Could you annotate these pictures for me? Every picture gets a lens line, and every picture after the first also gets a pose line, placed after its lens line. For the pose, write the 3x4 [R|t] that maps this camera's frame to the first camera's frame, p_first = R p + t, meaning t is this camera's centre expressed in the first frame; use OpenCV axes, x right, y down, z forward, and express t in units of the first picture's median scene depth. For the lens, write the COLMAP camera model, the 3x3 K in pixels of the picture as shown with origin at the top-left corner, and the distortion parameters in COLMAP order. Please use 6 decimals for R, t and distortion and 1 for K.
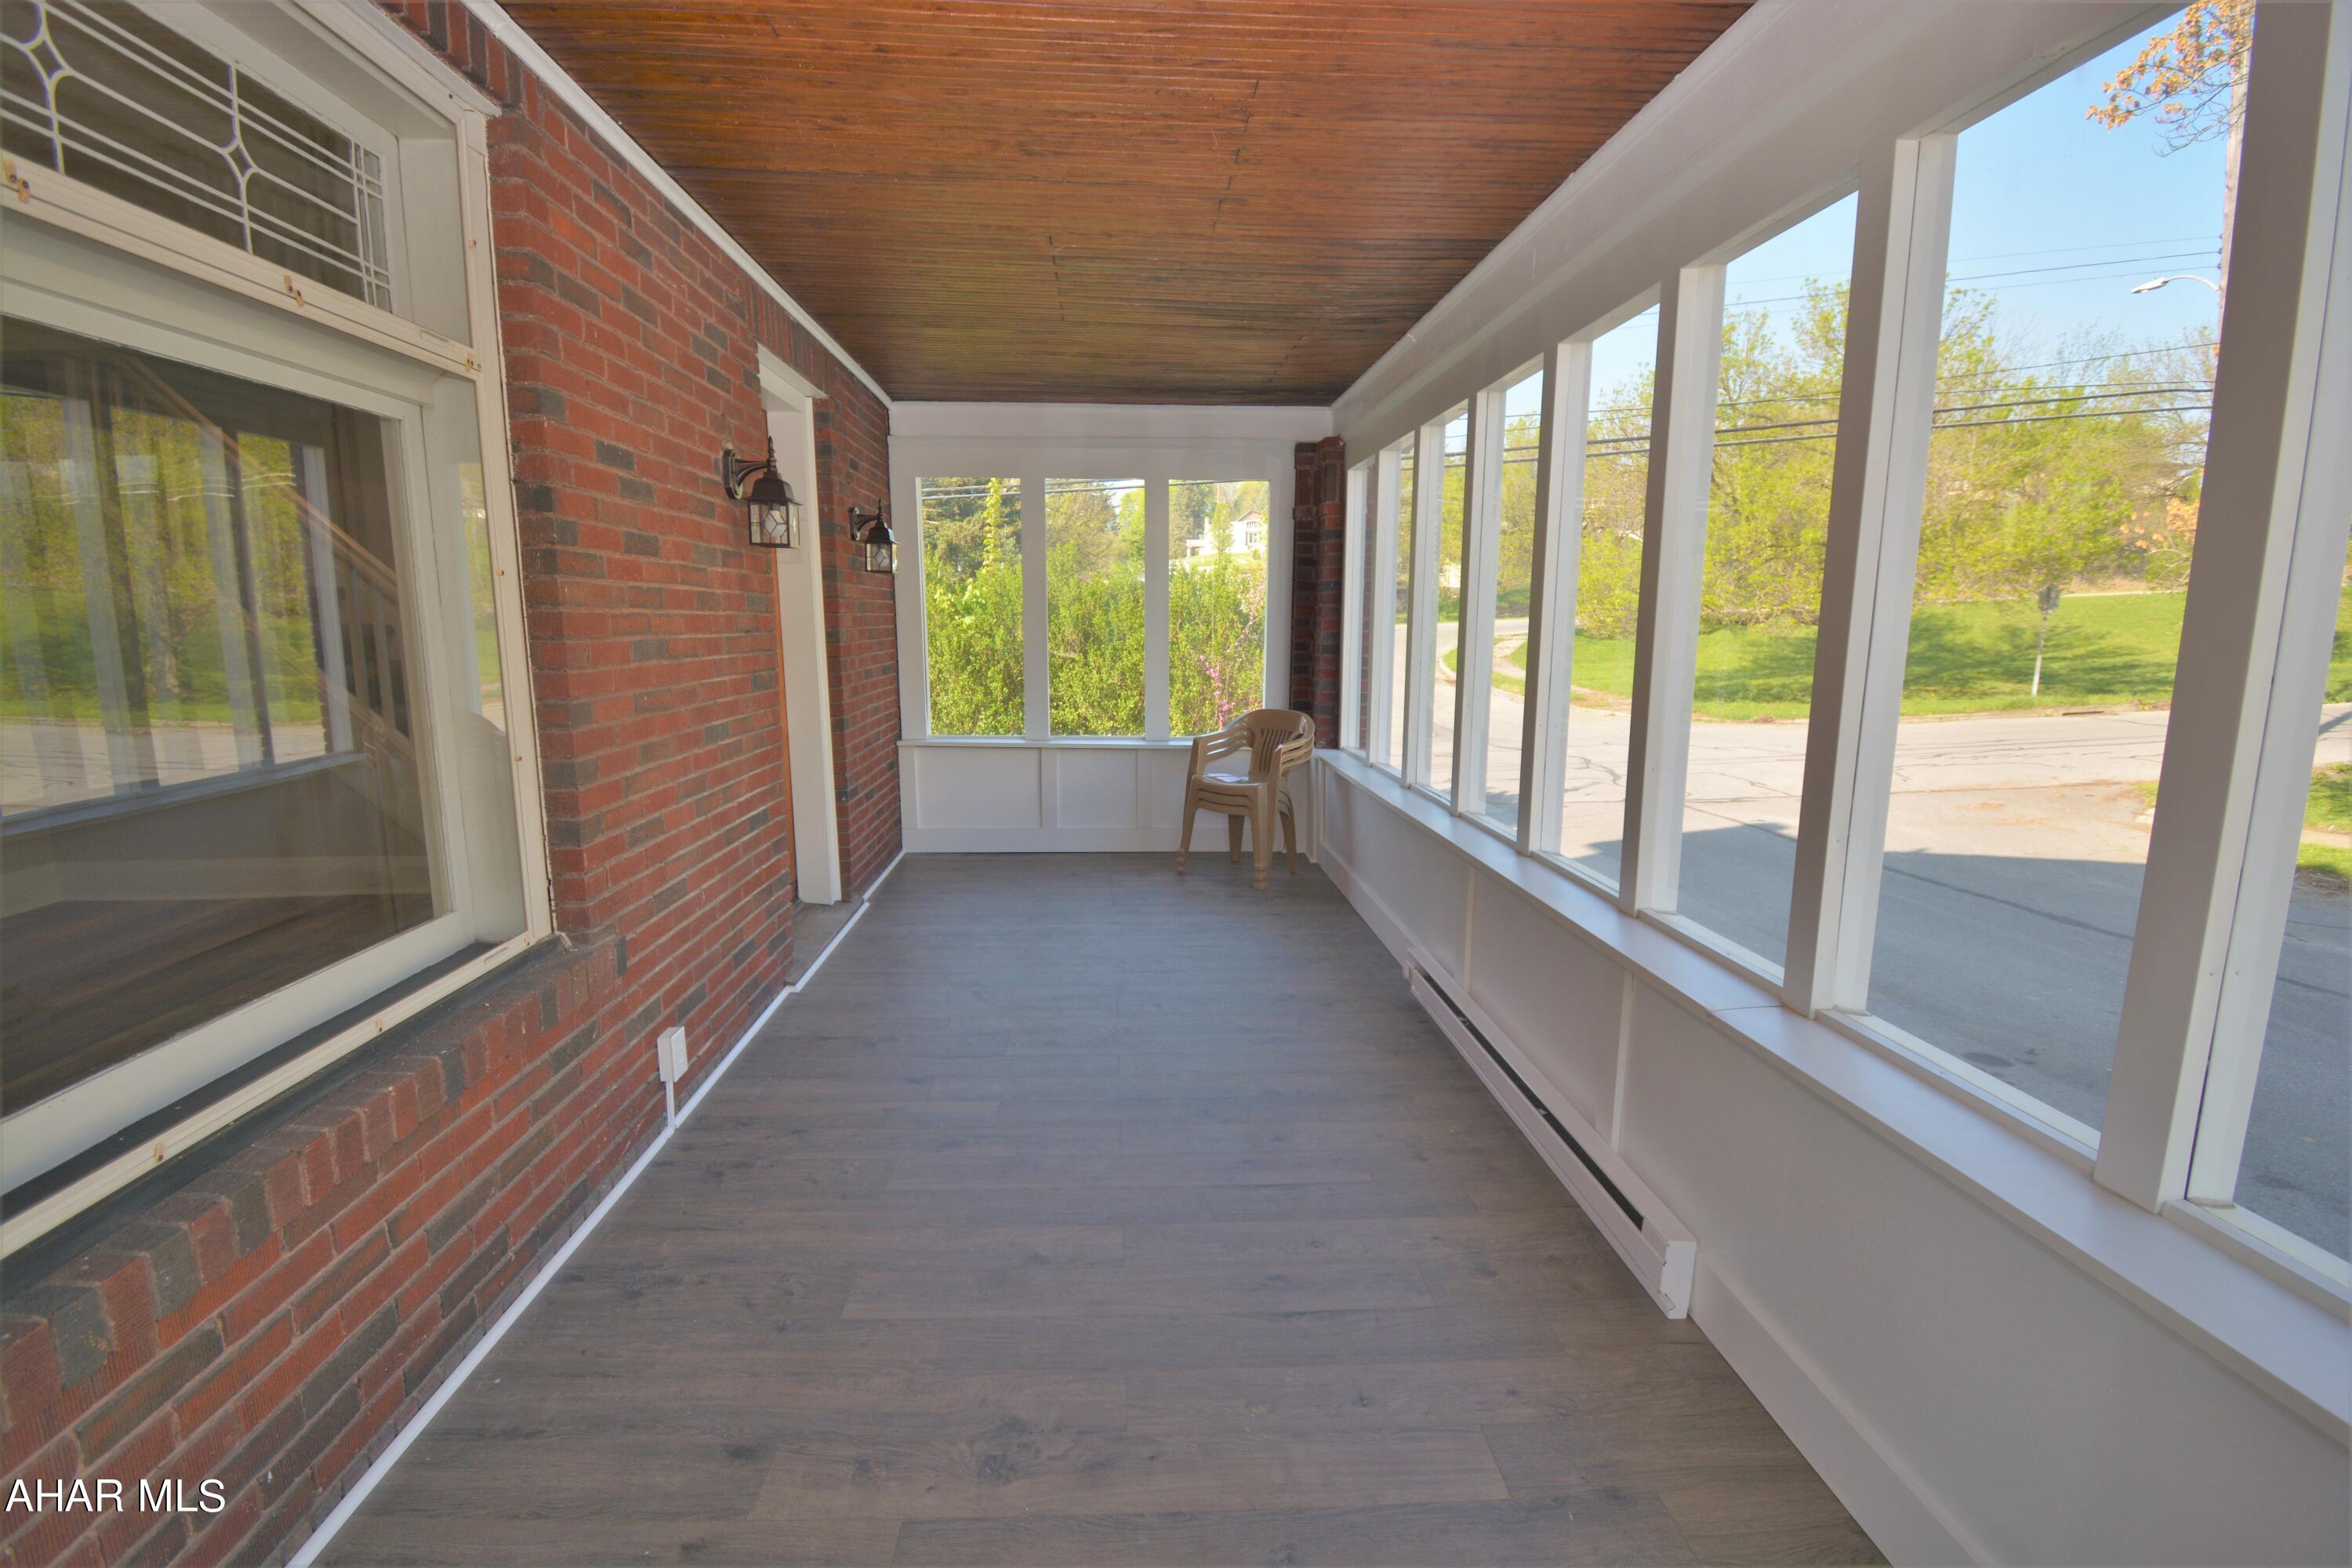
lens RADIAL K [[1058.8, 0, 1183.1], [0, 1058.8, 777.6], [0, 0, 1]] dist [0.012085, -0.012017]
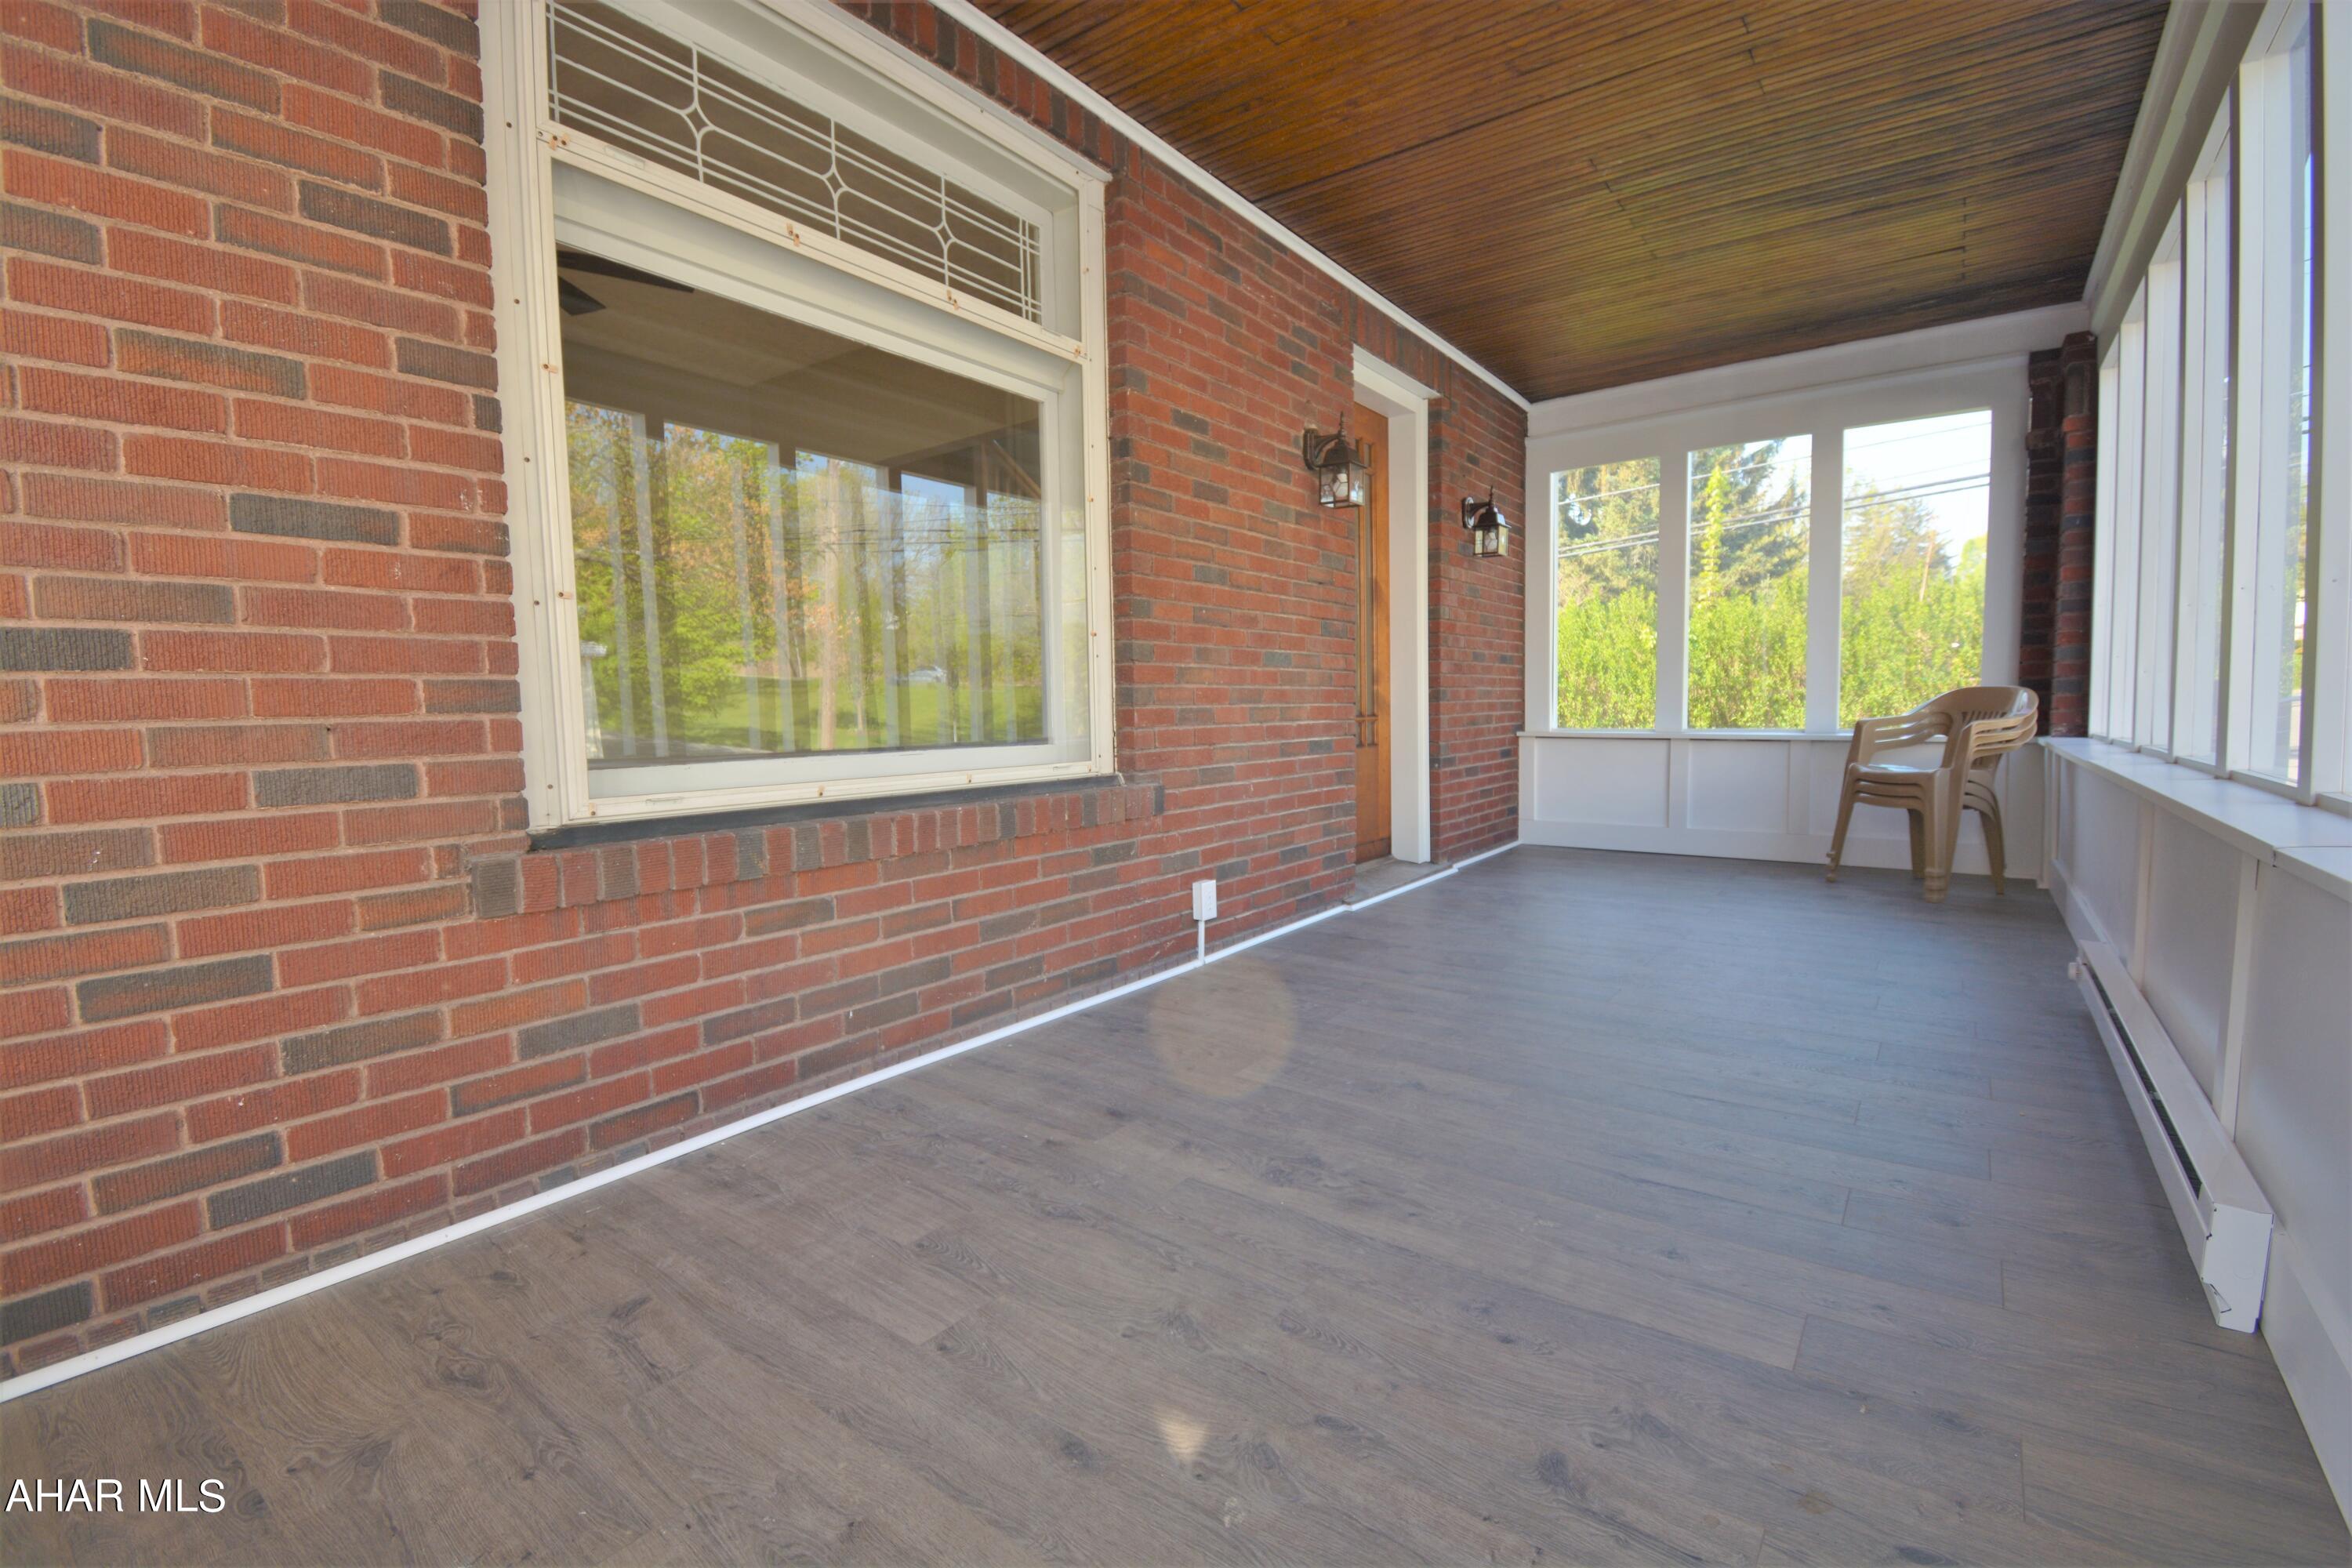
lens RADIAL K [[1058.8, 0, 1169.5], [0, 1058.8, 783.6], [0, 0, 1]] dist [0.012085, -0.012017]
pose [[0.763692, 0.028869, -0.644935, 0.272782], [-0.078760, 0.995704, -0.048693, 0.187189], [0.640758, 0.087982, 0.762685, 0.026473]]
